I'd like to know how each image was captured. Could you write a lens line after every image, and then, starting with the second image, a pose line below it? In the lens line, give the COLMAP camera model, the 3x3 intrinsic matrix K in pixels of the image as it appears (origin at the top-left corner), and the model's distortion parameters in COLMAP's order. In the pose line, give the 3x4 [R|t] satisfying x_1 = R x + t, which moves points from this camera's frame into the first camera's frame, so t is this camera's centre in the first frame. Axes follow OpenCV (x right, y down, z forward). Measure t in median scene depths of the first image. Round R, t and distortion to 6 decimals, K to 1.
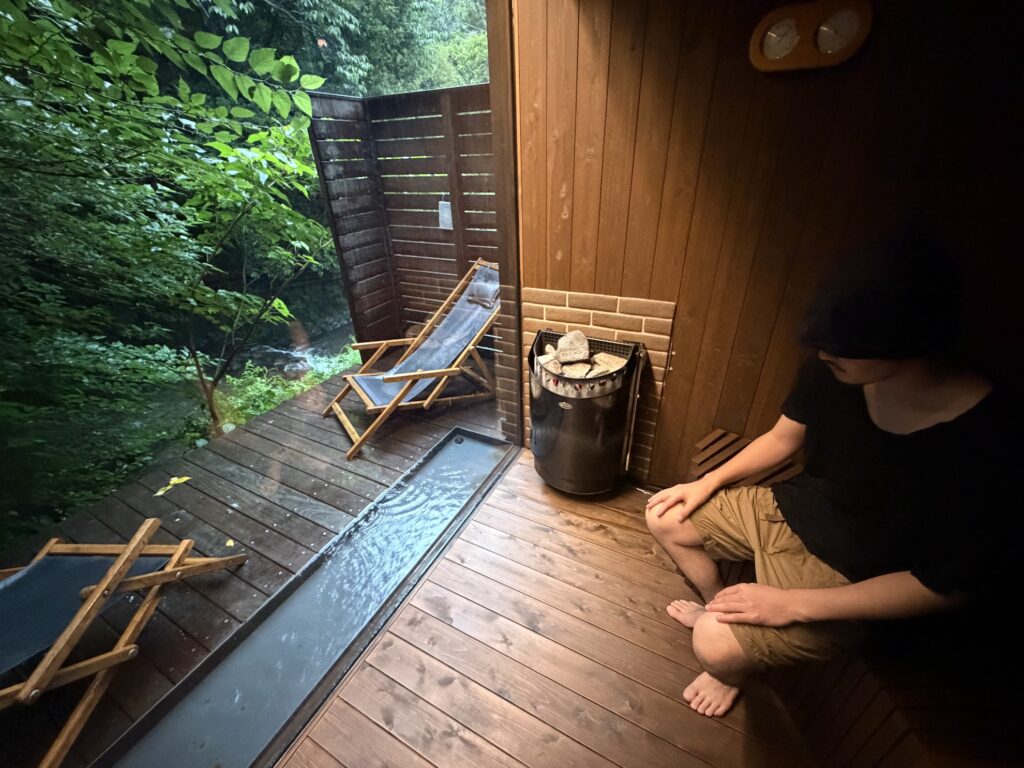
lens RADIAL K [[406.9, 0, 510.3], [0, 406.9, 384.9], [0, 0, 1]] dist [-0.001819, 0.000516]
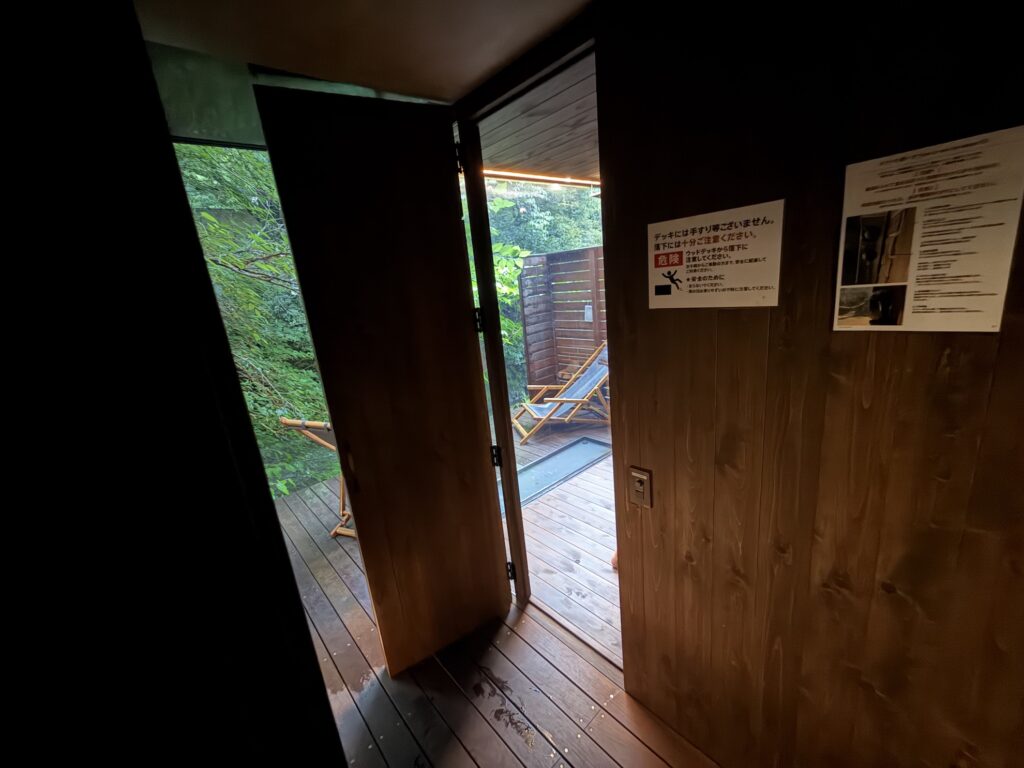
lens RADIAL K [[406.9, 0, 510.3], [0, 406.9, 384.9], [0, 0, 1]] dist [-0.001819, 0.000516]
pose [[0.929567, 0.031589, -0.367297, 0.215311], [-0.111927, 0.973475, -0.199544, 0.307760], [0.351251, 0.226600, 0.908446, -0.728299]]
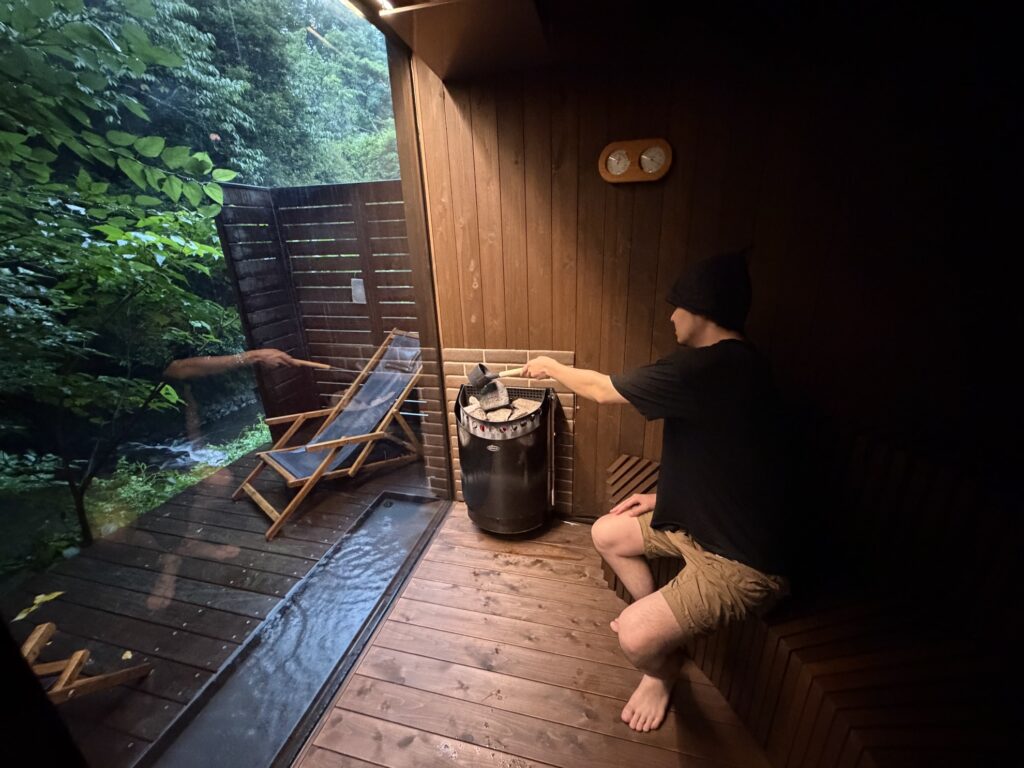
lens RADIAL K [[406.9, 0, 510.3], [0, 406.9, 384.9], [0, 0, 1]] dist [-0.001819, 0.000516]
pose [[0.972406, -0.078947, 0.219530, -0.036603], [0.114679, 0.981219, -0.155109, 0.044704], [-0.203162, 0.176004, 0.963197, -0.078267]]
